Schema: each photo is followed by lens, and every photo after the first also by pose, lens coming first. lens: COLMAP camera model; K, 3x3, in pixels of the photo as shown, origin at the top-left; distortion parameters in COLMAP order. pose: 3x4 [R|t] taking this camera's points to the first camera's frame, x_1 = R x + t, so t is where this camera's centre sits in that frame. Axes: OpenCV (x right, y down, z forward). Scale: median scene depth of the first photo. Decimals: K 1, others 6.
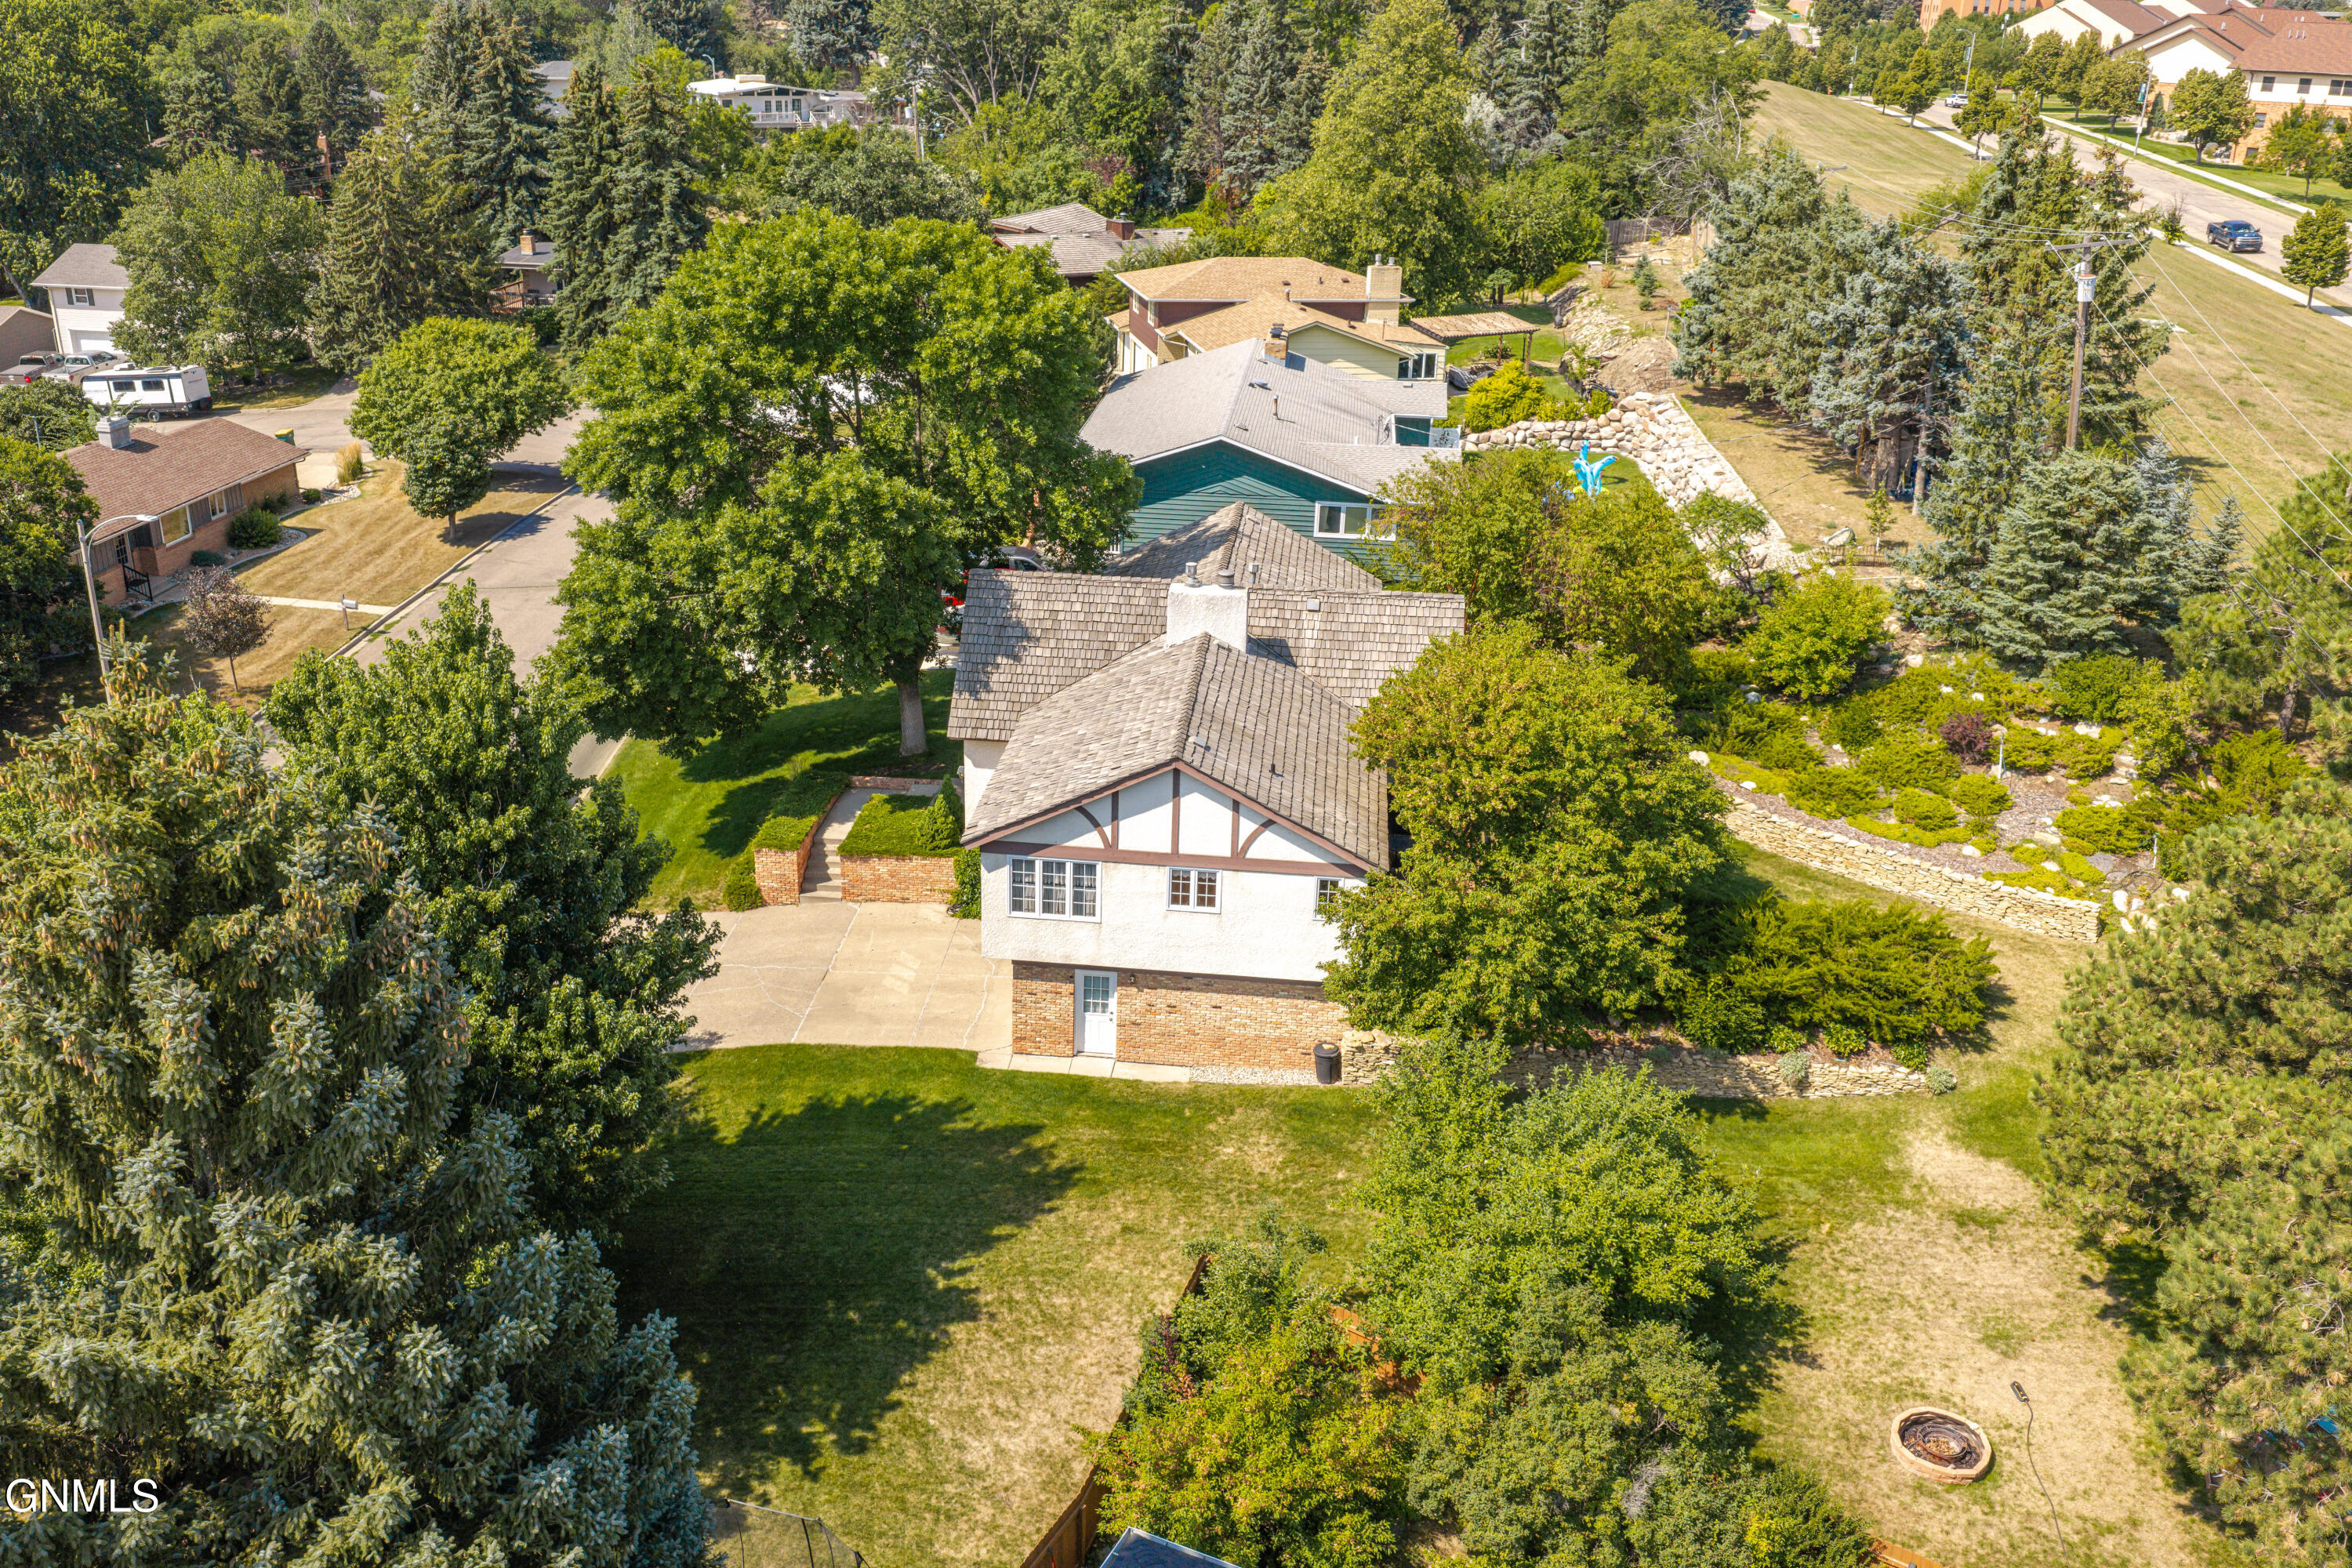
lens RADIAL K [[1950.9, 0, 1176.0], [0, 1950.9, 793.5], [0, 0, 1]] dist [0.008182, -0.013348]
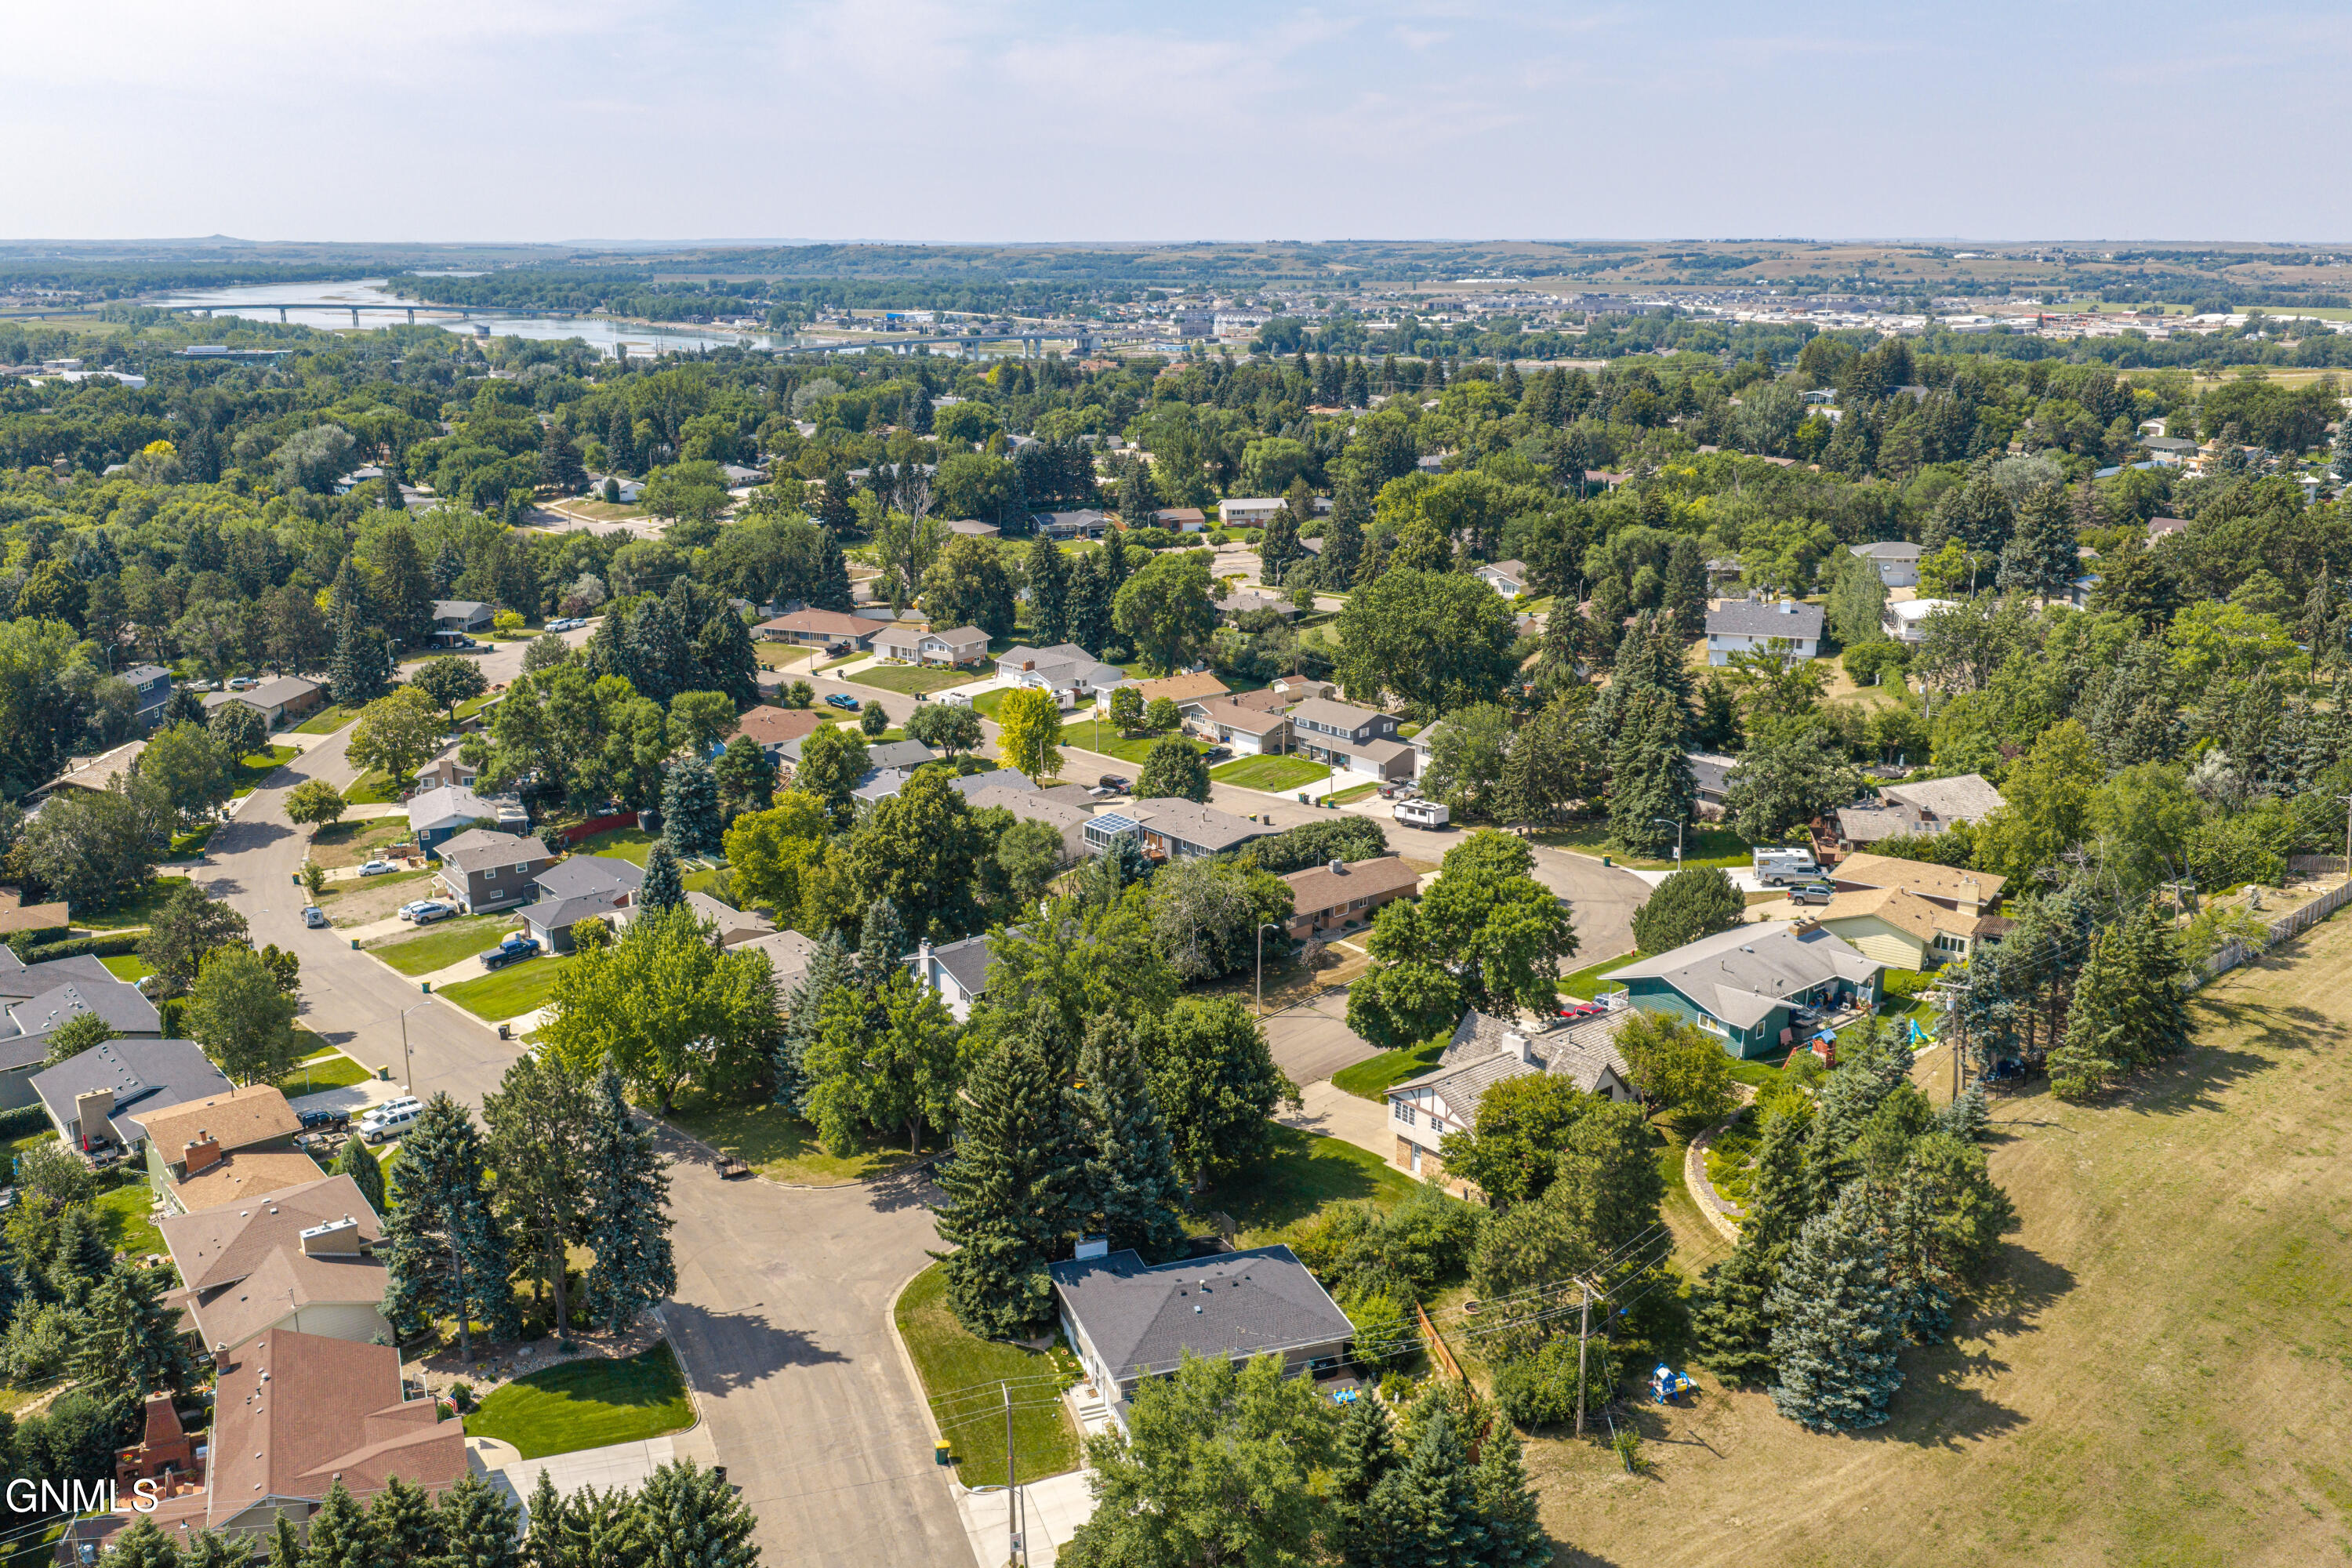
lens RADIAL K [[1965.6, 0, 1176.0], [0, 1965.6, 784.0], [0, 0, 1]] dist [0.038010, -0.062768]
pose [[0.708895, 0.158225, -0.687337, 1.491570], [-0.247255, 0.968419, -0.032079, -0.230763], [0.660555, 0.192688, 0.725630, -1.420399]]
